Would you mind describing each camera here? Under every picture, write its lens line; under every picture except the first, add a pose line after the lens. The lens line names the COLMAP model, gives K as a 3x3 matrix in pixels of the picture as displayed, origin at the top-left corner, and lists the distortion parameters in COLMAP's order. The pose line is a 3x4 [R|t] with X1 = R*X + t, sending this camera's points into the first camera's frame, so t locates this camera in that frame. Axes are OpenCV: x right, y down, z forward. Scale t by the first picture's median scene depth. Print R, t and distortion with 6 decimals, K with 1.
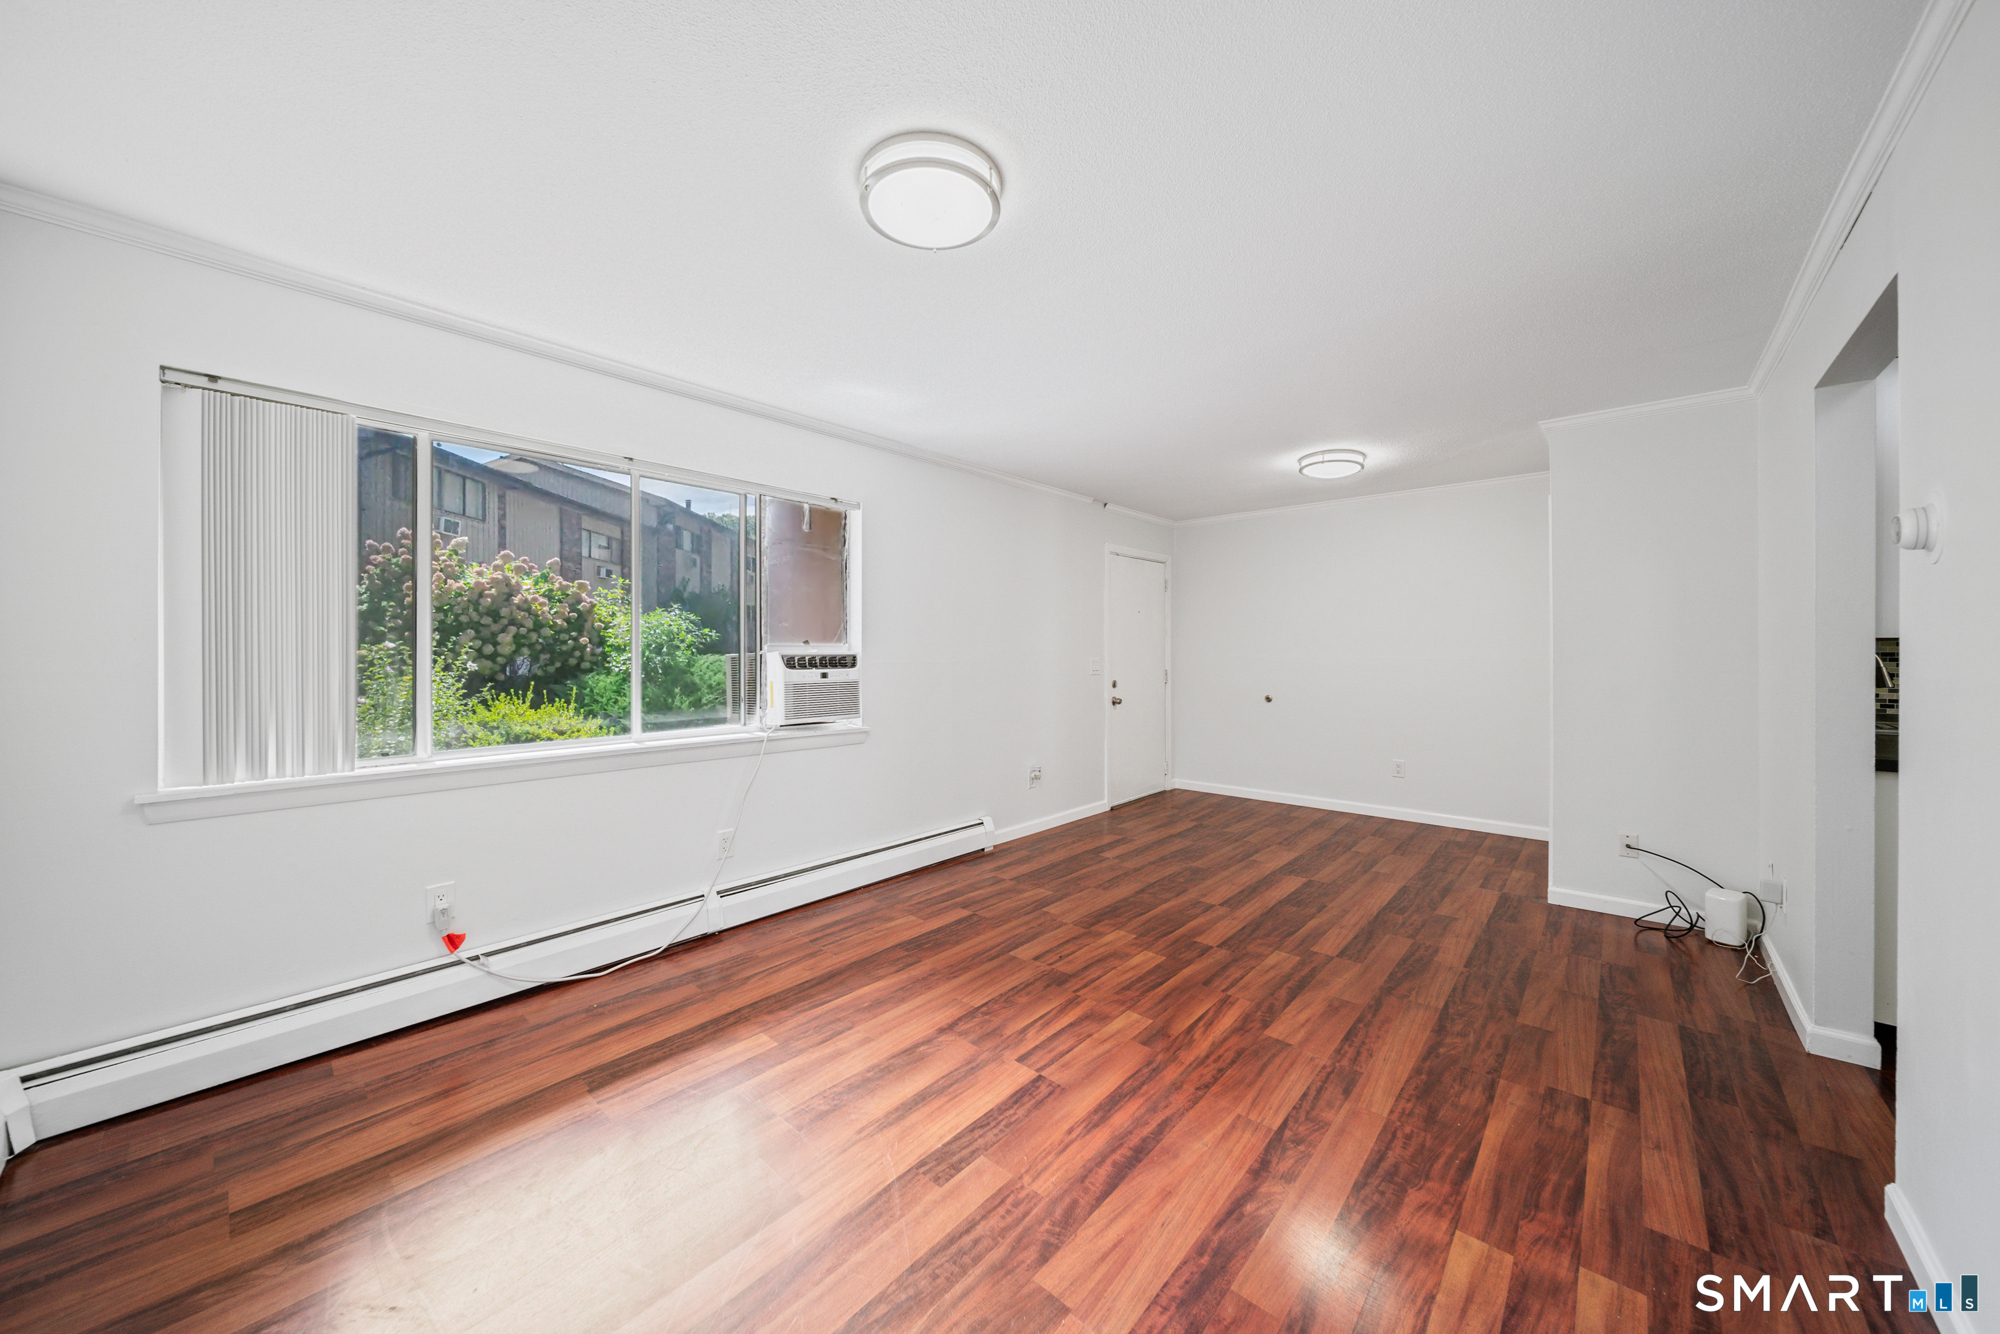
lens RADIAL K [[685.7, 0, 994.0], [0, 685.7, 654.4], [0, 0, 1]] dist [0.000039, 0.000095]
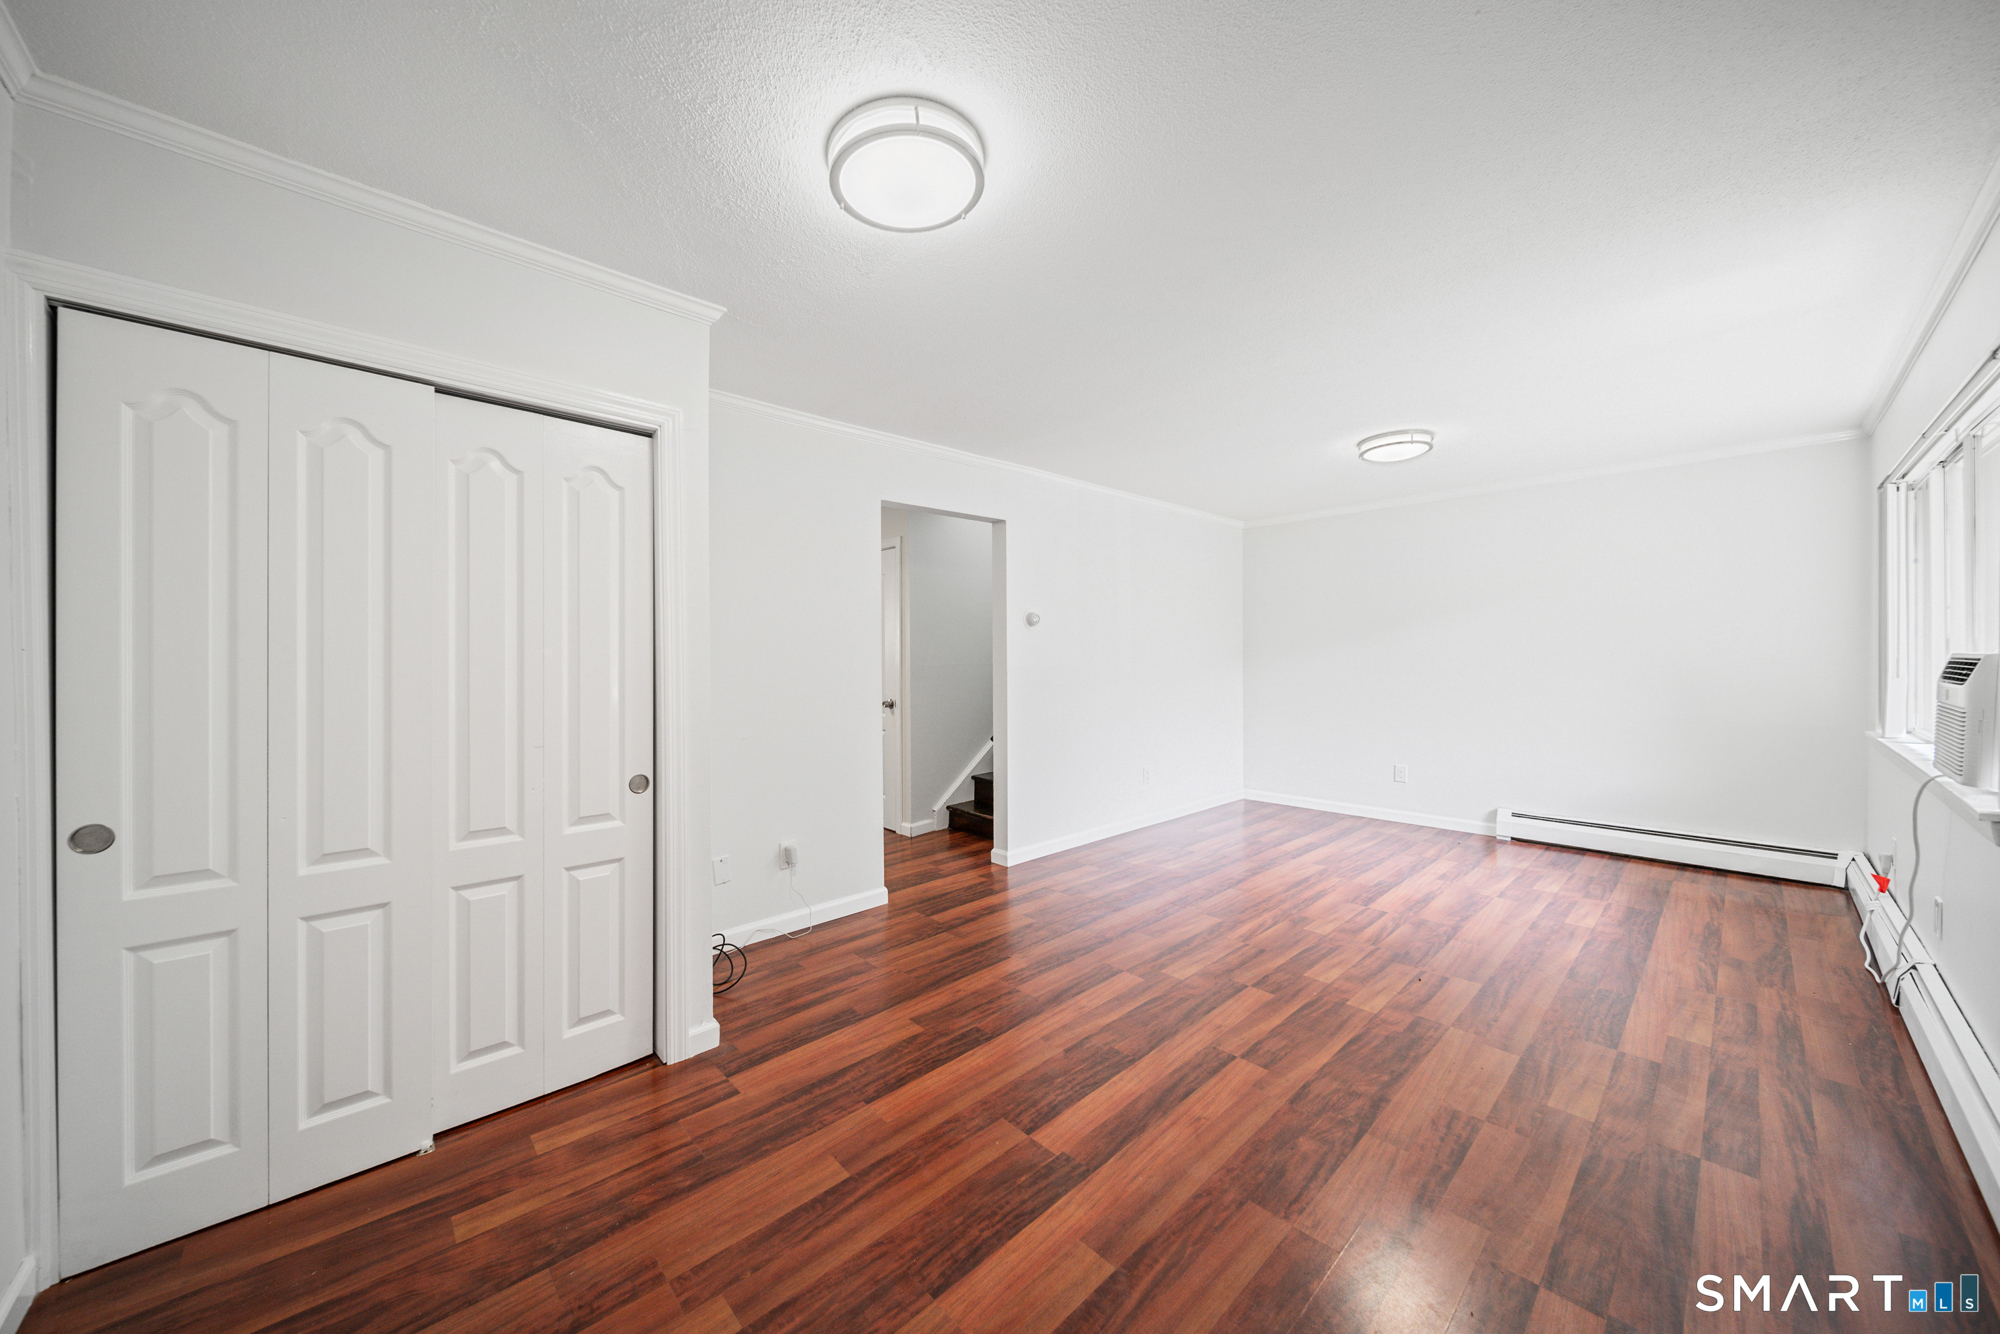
lens RADIAL K [[685.7, 0, 994.0], [0, 685.7, 654.4], [0, 0, 1]] dist [0.000039, 0.000095]
pose [[-0.995559, 0.008099, 0.093791, 0.616242], [0.008267, 0.999965, 0.001403, -0.013466], [-0.093777, 0.002172, -0.995591, 2.088160]]
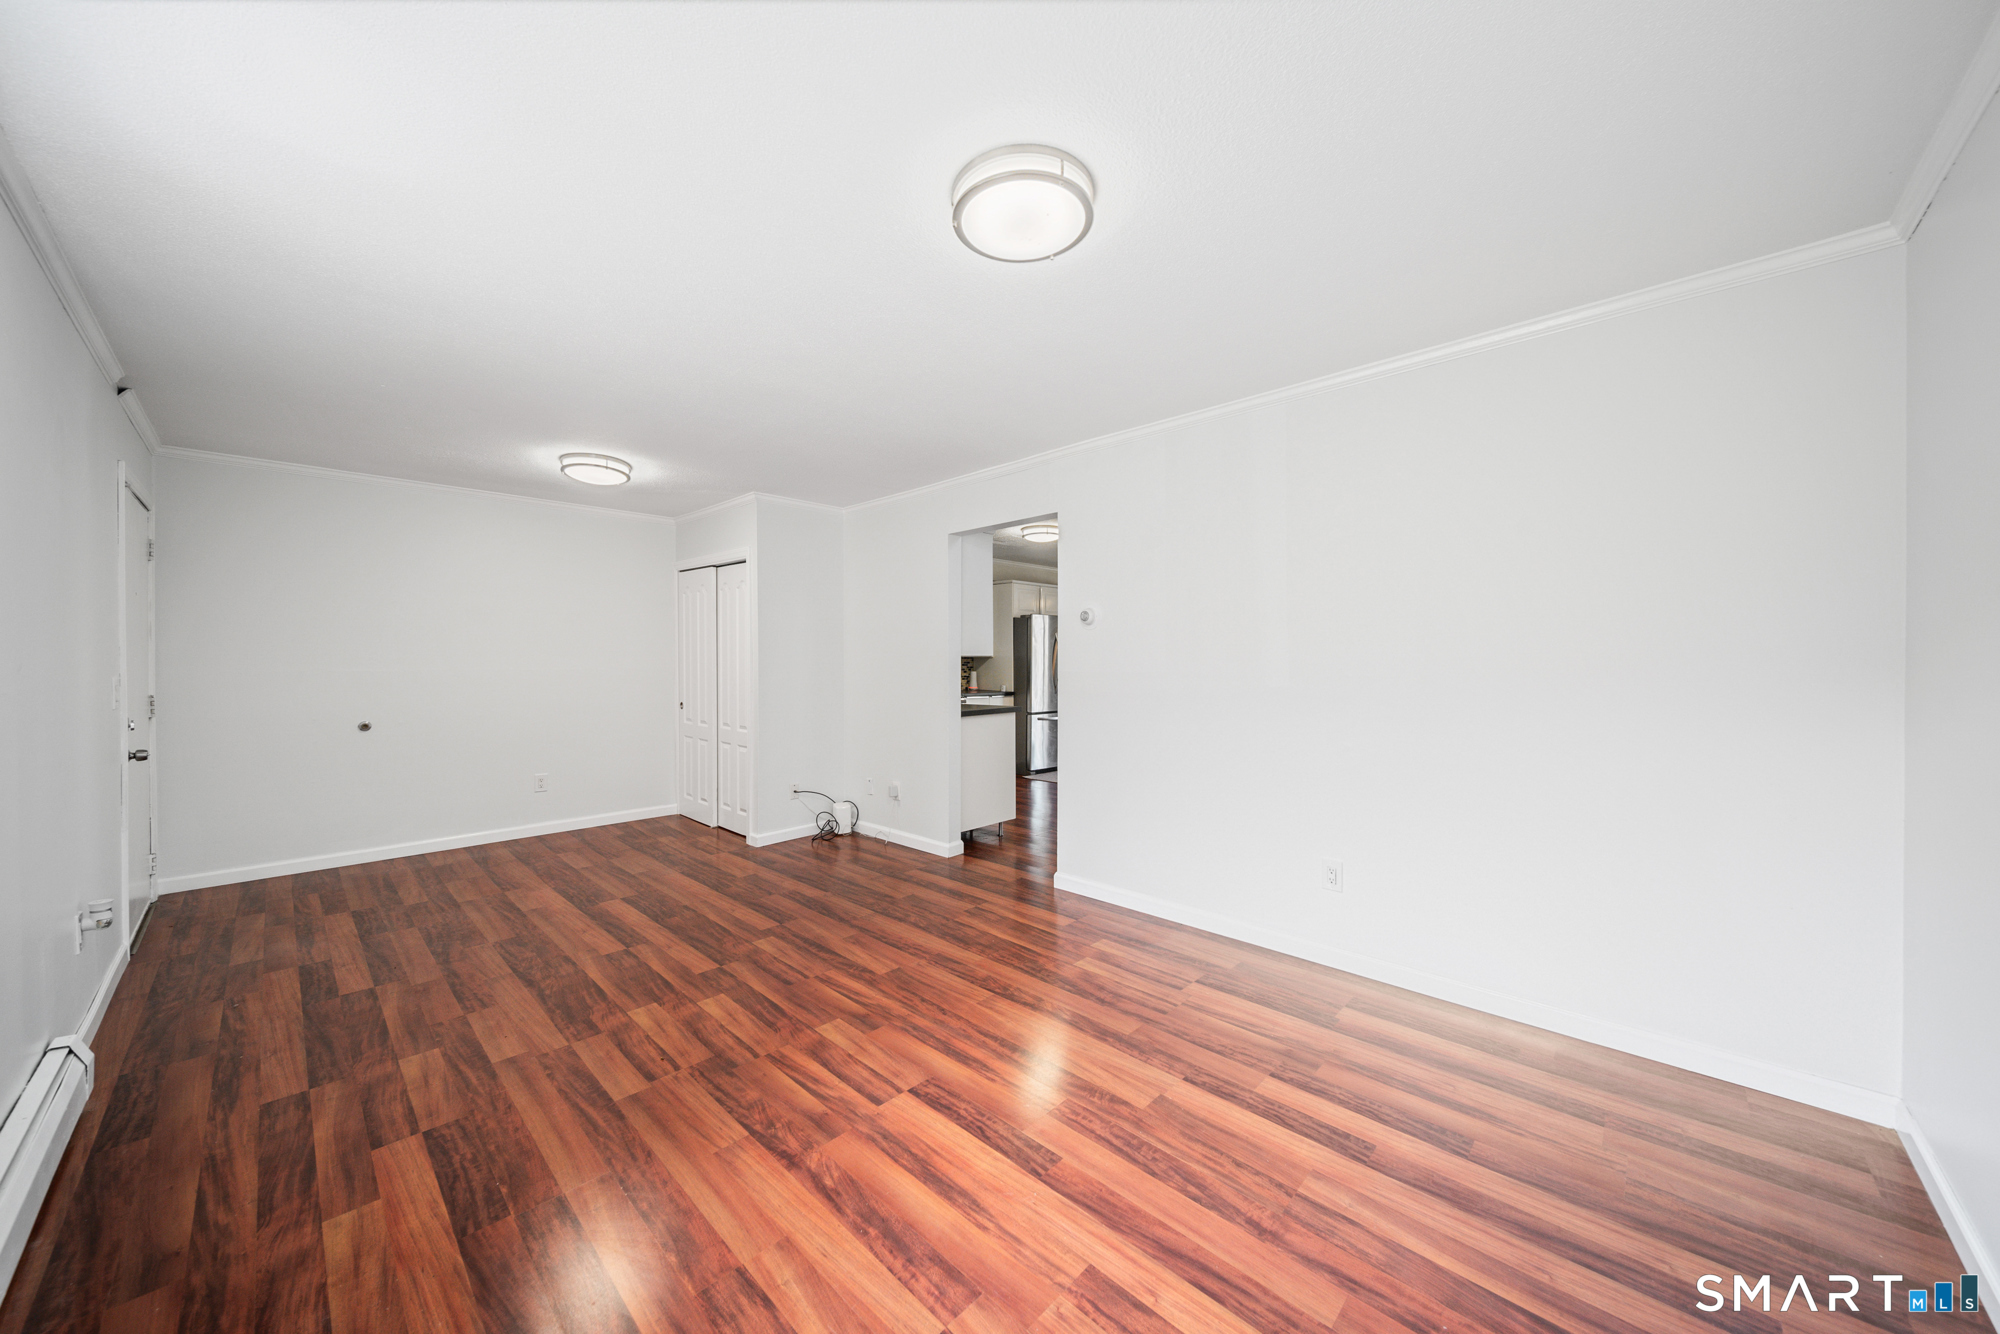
lens RADIAL K [[706.8, 0, 989.3], [0, 706.8, 666.6], [0, 0, 1]] dist [-0.000261, -0.000132]
pose [[0.037340, -0.009067, 0.999261, -0.696554], [0.006511, 0.999940, 0.008830, 0.003546], [-0.999281, 0.006177, 0.037397, 0.636725]]
